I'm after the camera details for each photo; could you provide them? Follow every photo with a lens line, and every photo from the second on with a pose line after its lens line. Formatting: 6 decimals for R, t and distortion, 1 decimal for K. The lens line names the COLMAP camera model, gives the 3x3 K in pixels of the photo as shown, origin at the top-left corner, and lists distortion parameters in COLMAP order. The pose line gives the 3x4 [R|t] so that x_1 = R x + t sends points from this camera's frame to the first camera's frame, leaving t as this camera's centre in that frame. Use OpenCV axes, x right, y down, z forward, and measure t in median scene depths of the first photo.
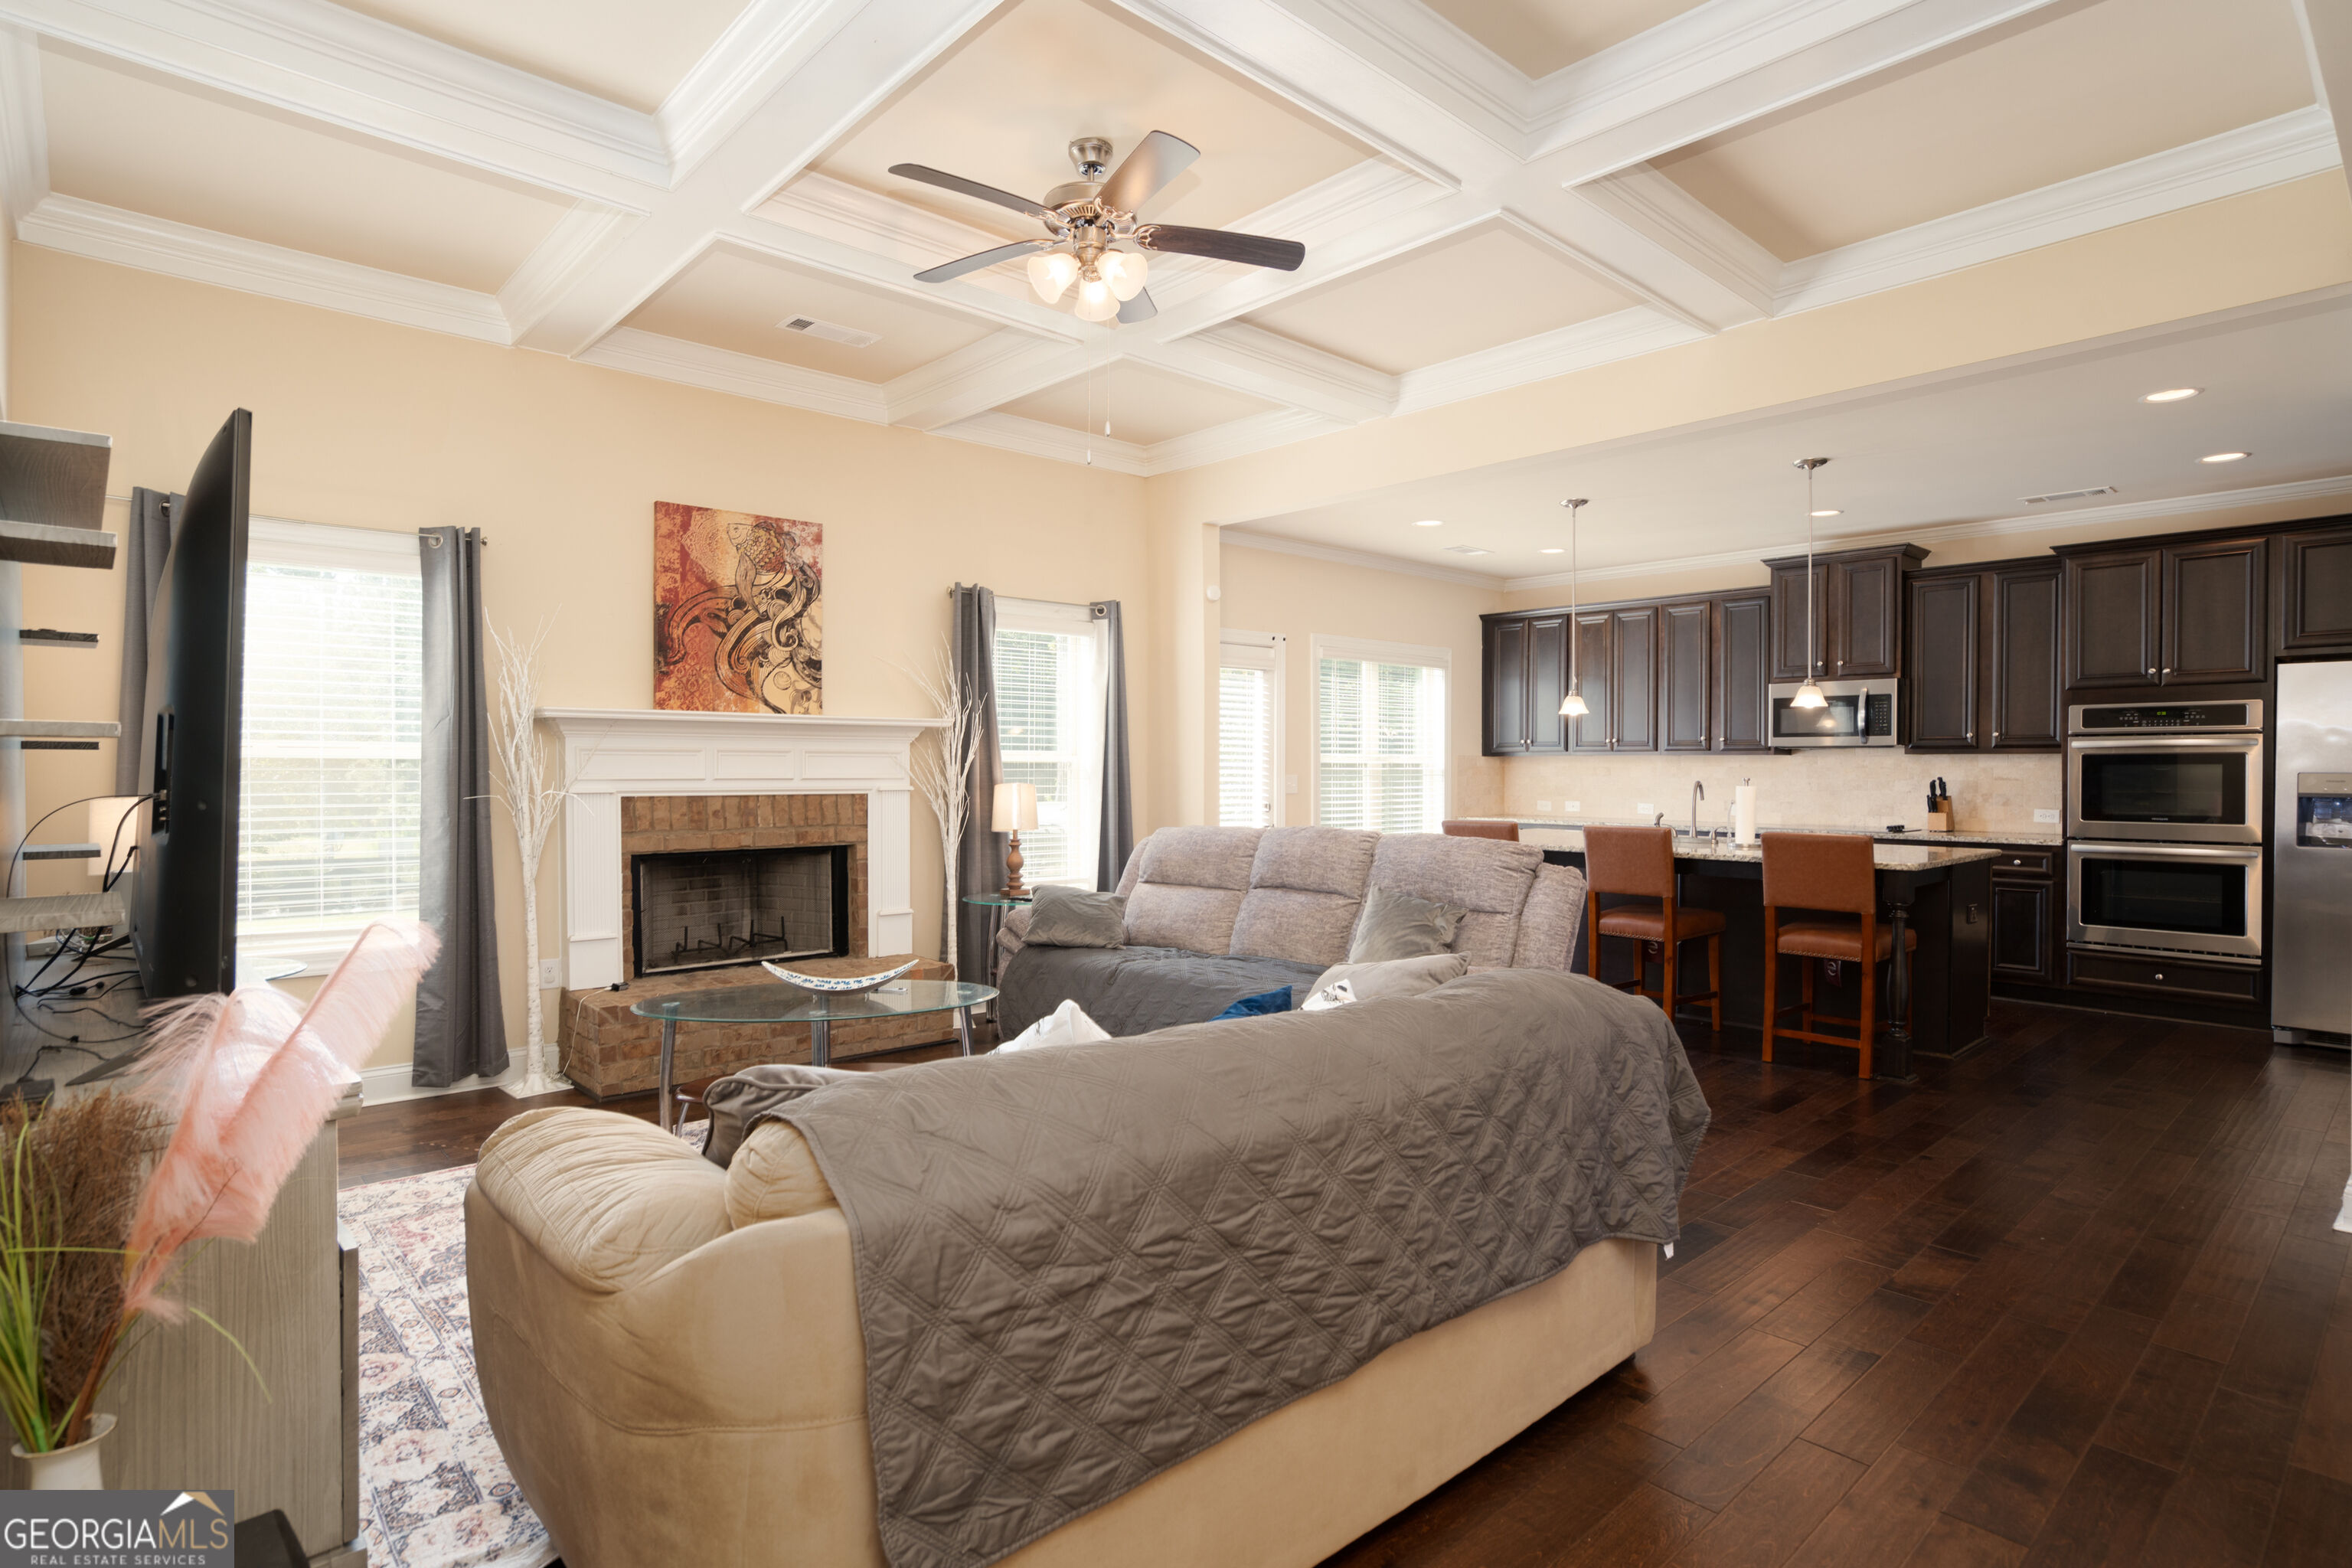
lens RADIAL K [[1214.0, 0, 1167.0], [0, 1214.0, 785.7], [0, 0, 1]] dist [-0.050319, 0.027258]
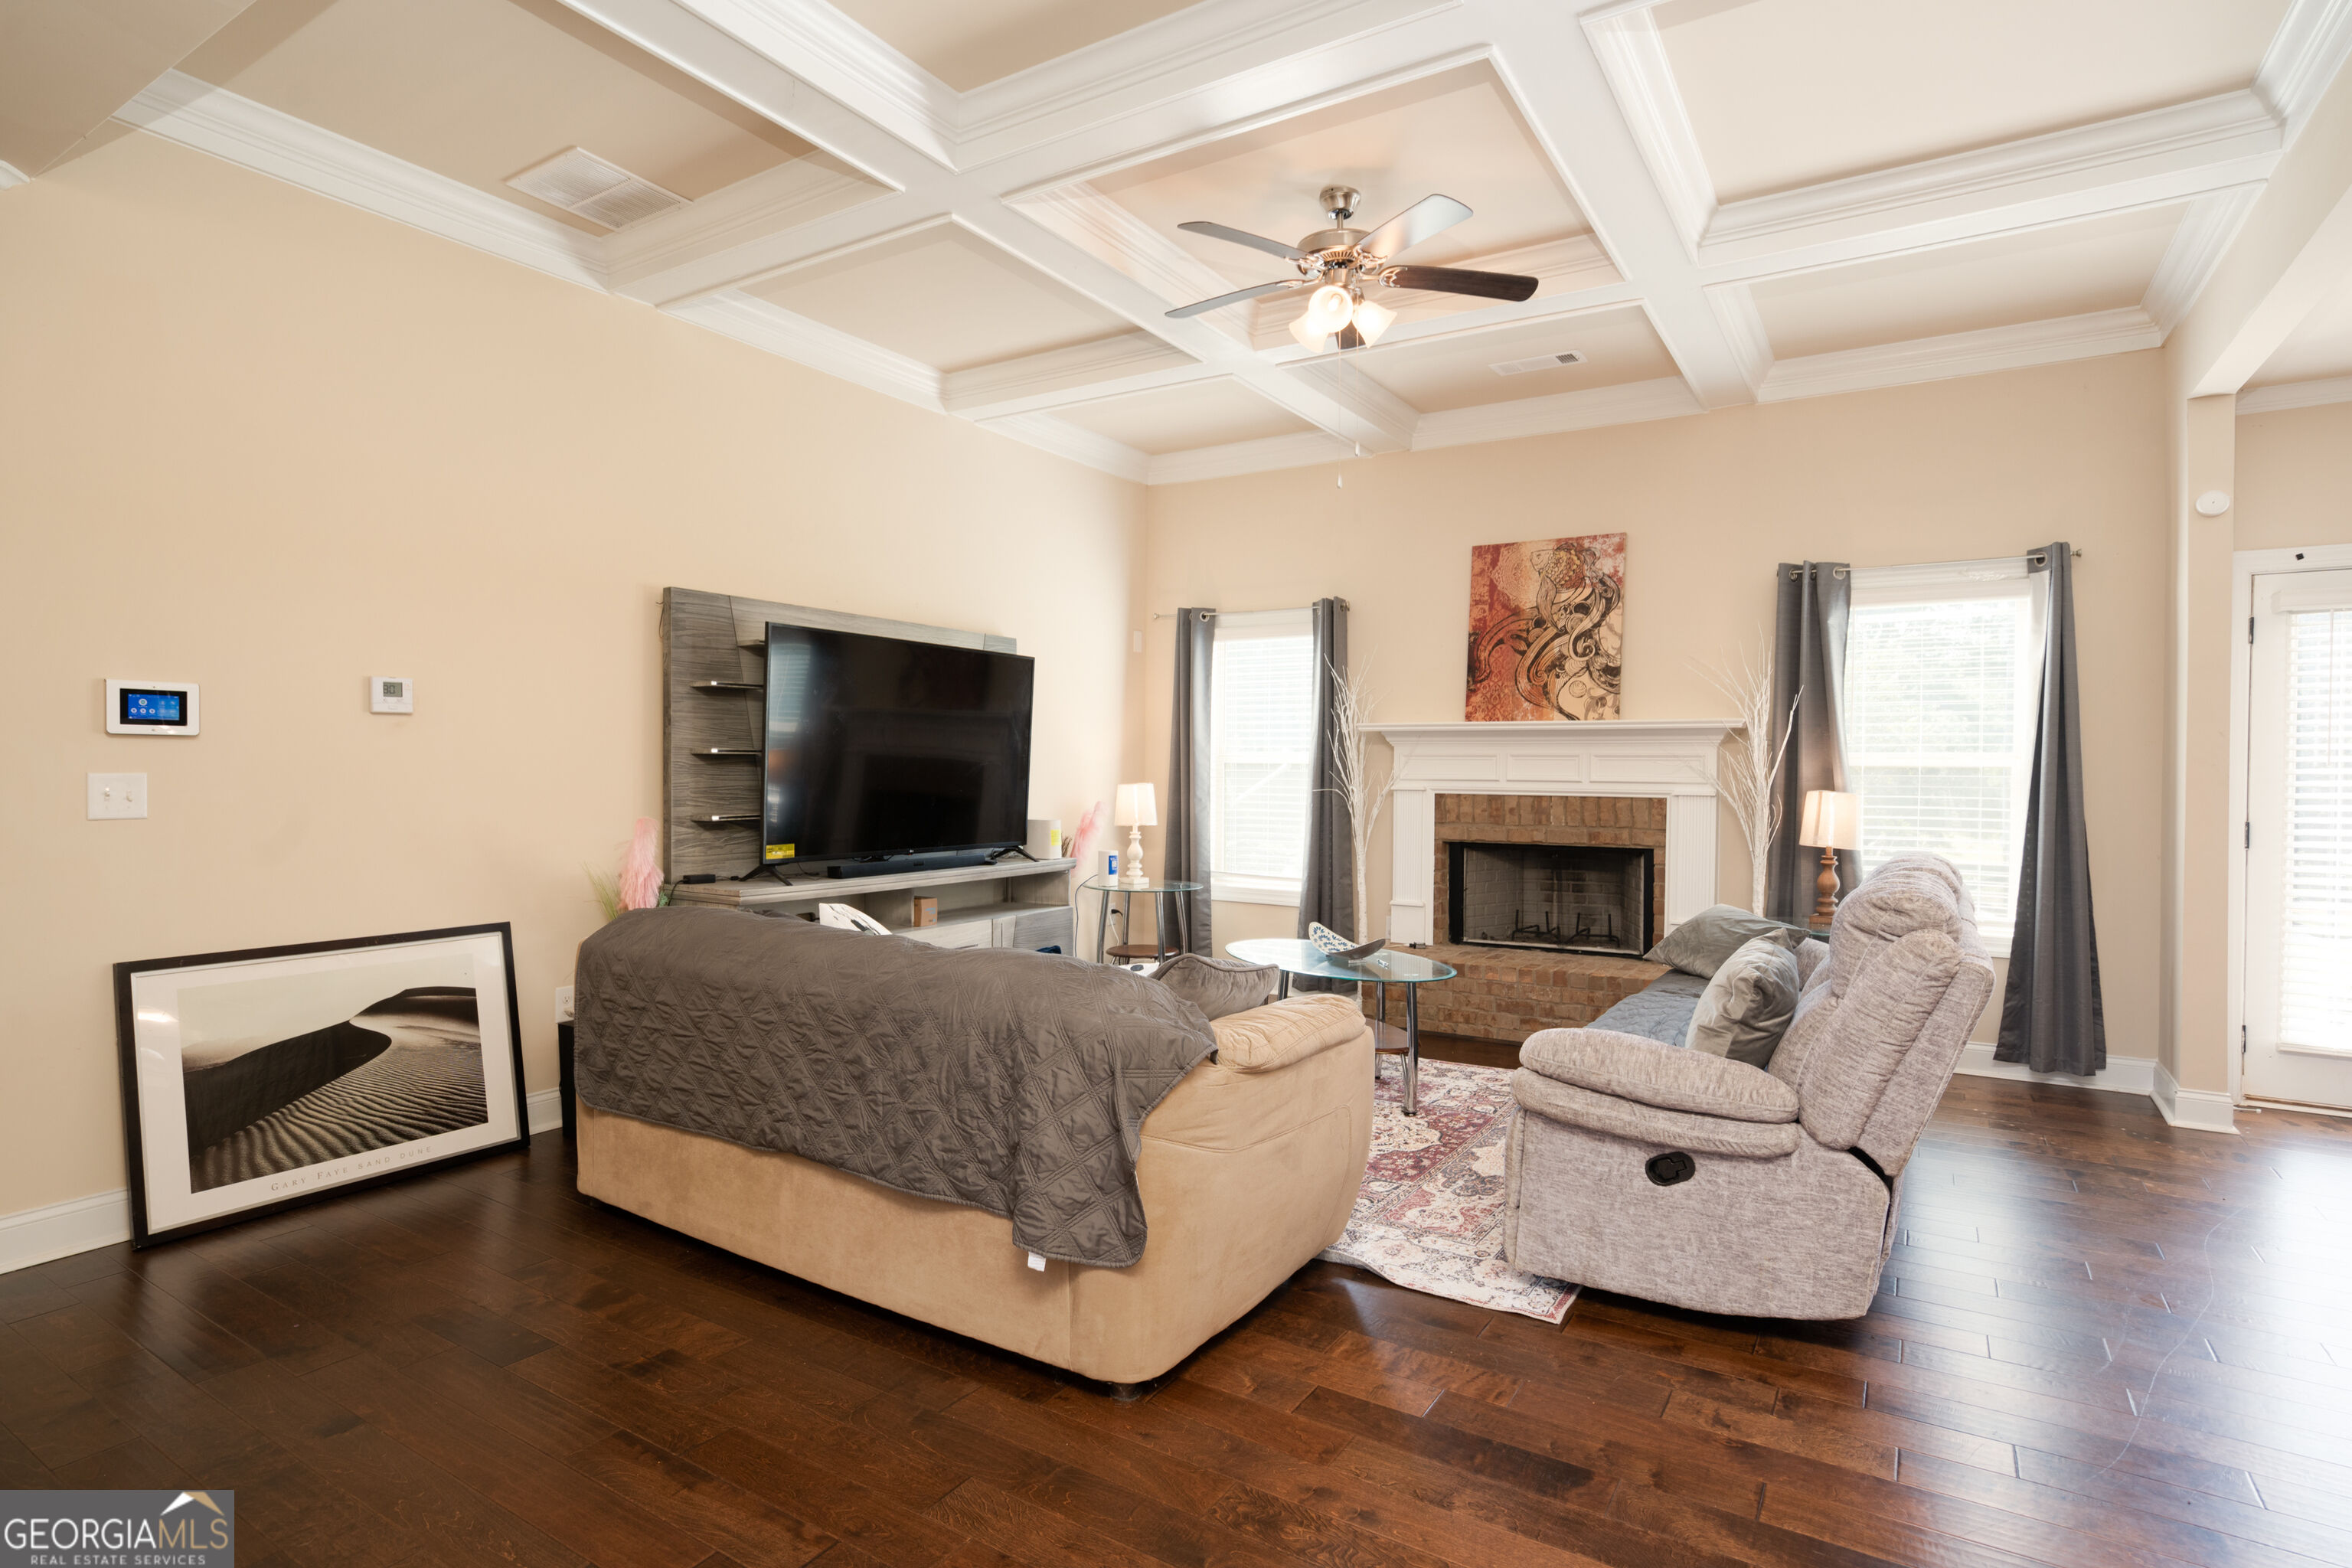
lens RADIAL K [[1214.0, 0, 1167.0], [0, 1214.0, 785.7], [0, 0, 1]] dist [-0.050319, 0.027258]
pose [[0.264662, 0.013539, -0.964246, 0.587819], [-0.020632, 0.999752, 0.008374, -0.003151], [0.964121, 0.017678, 0.264875, 0.355045]]
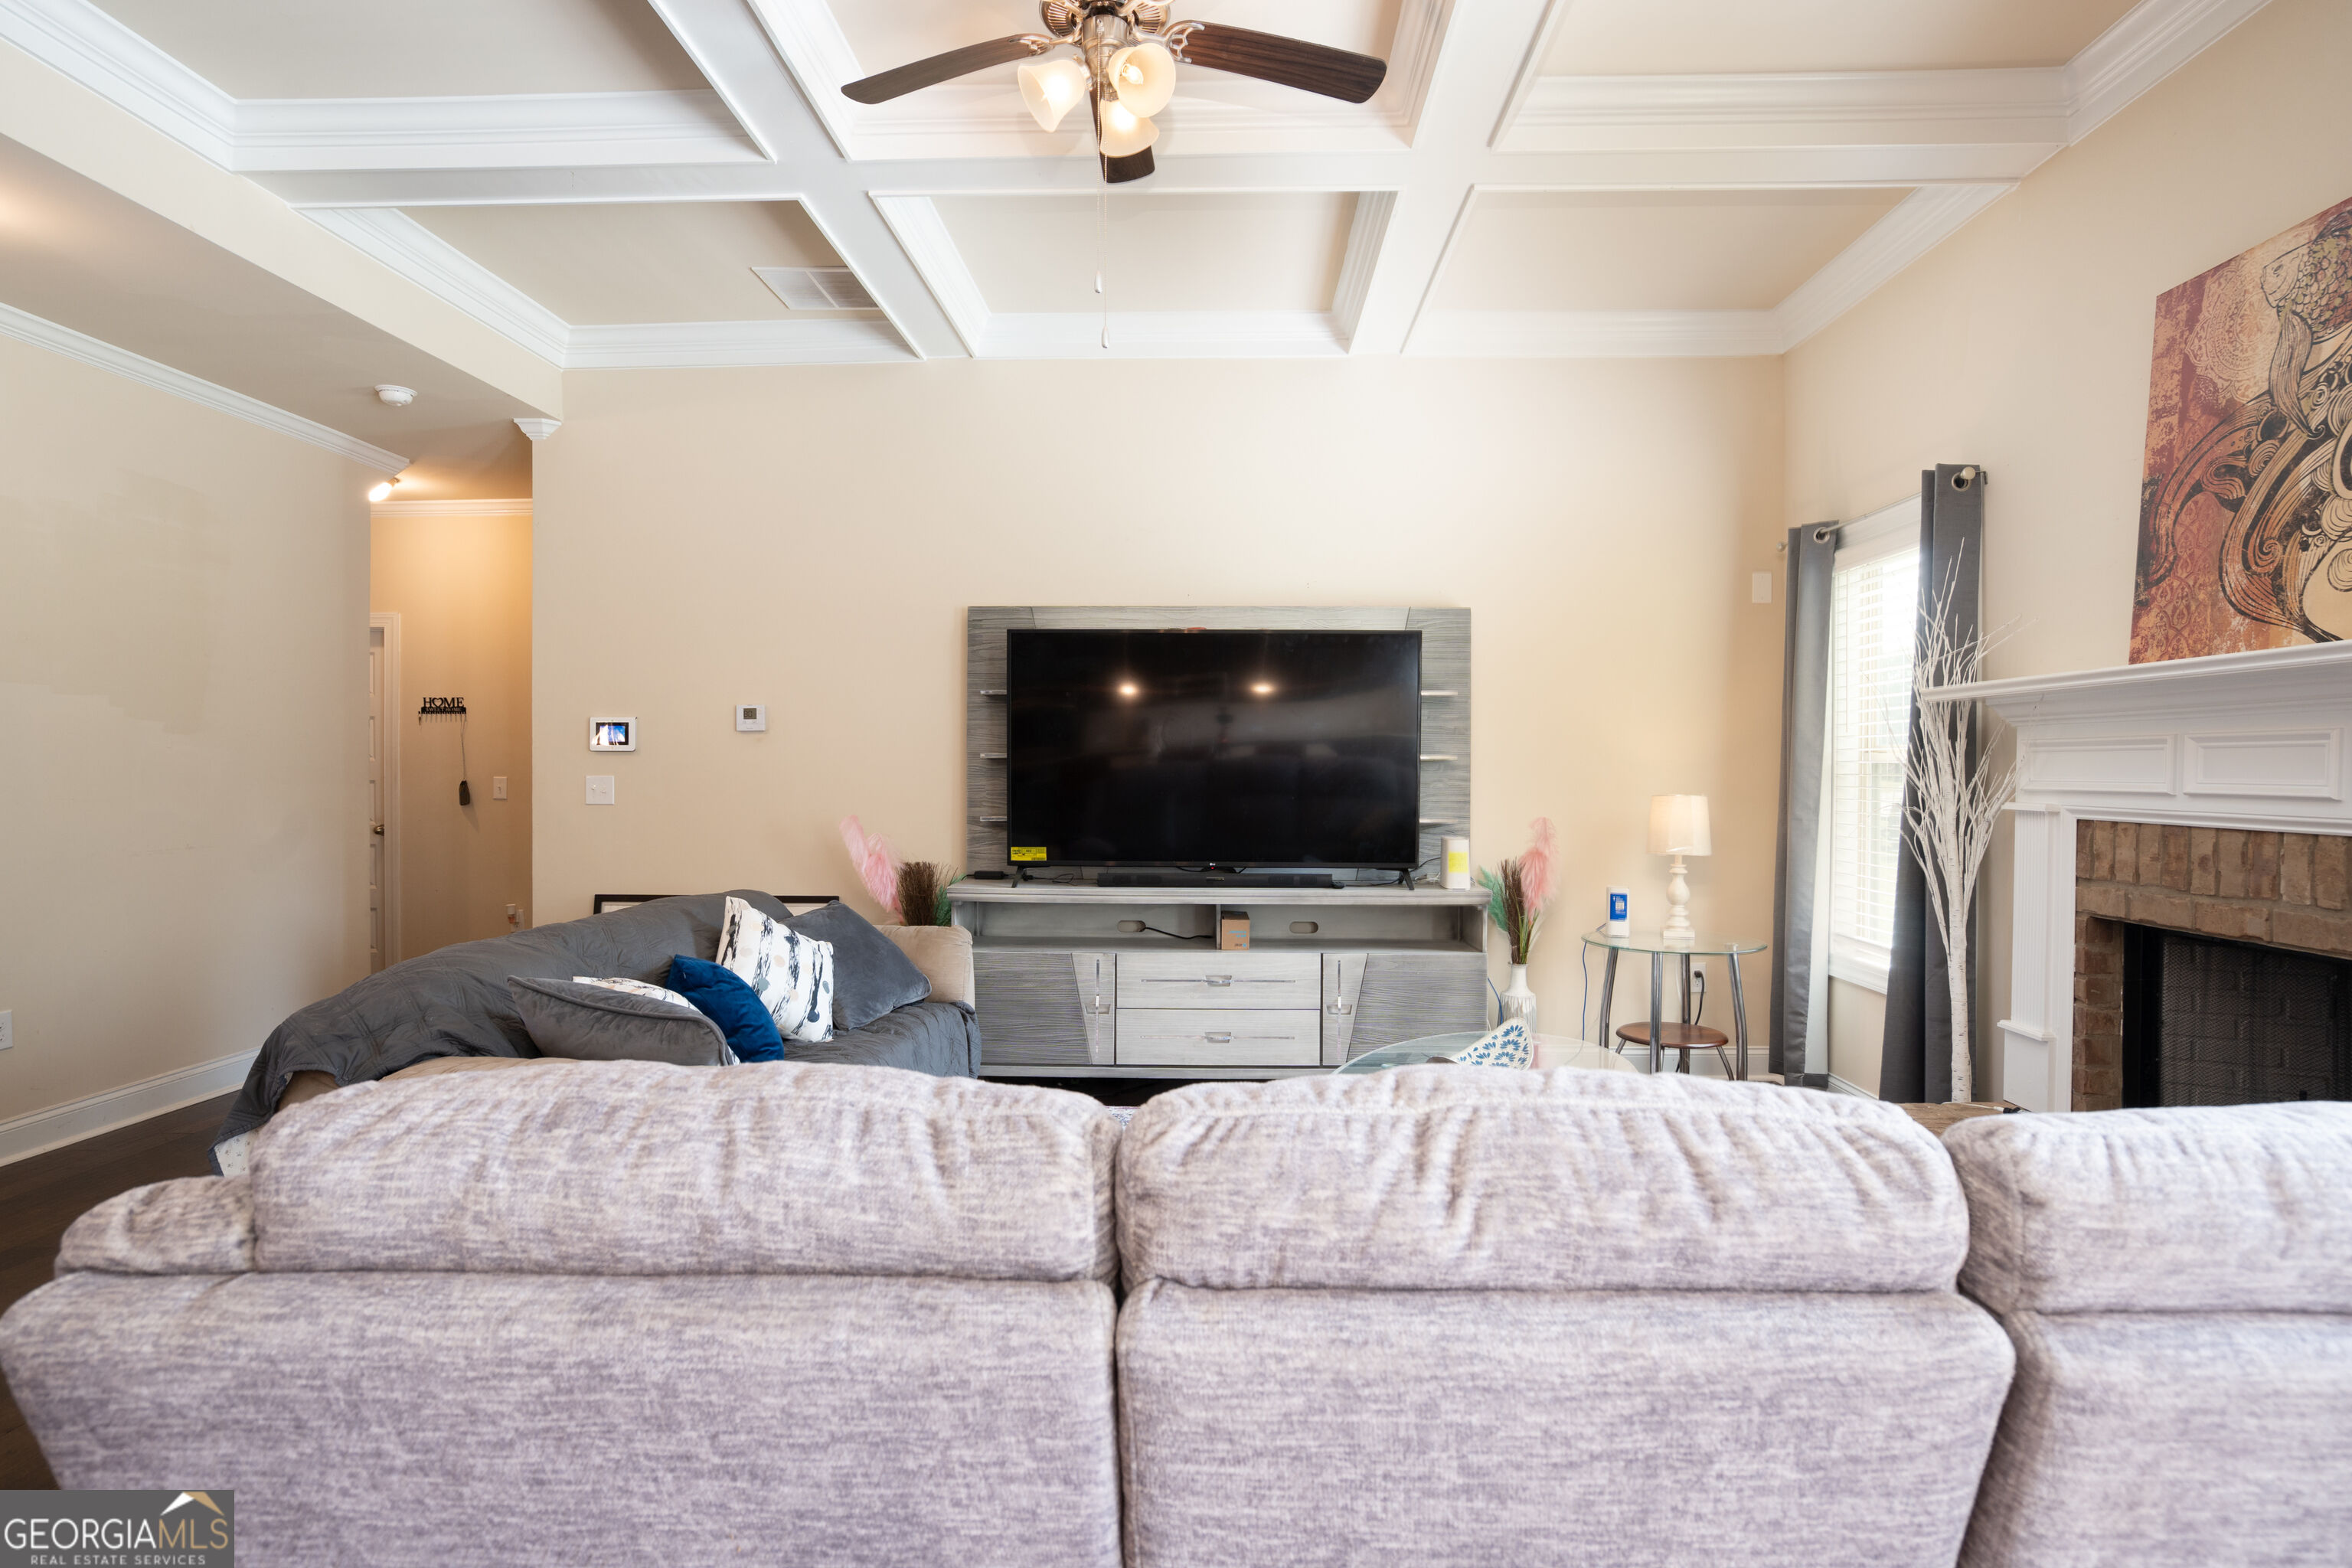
lens RADIAL K [[1214.0, 0, 1167.0], [0, 1214.0, 785.7], [0, 0, 1]] dist [-0.050319, 0.027258]
pose [[-0.701500, 0.006048, -0.712644, 0.266196], [-0.014449, 0.999638, 0.022707, -0.013111], [0.712523, 0.026225, -0.701158, 0.957368]]
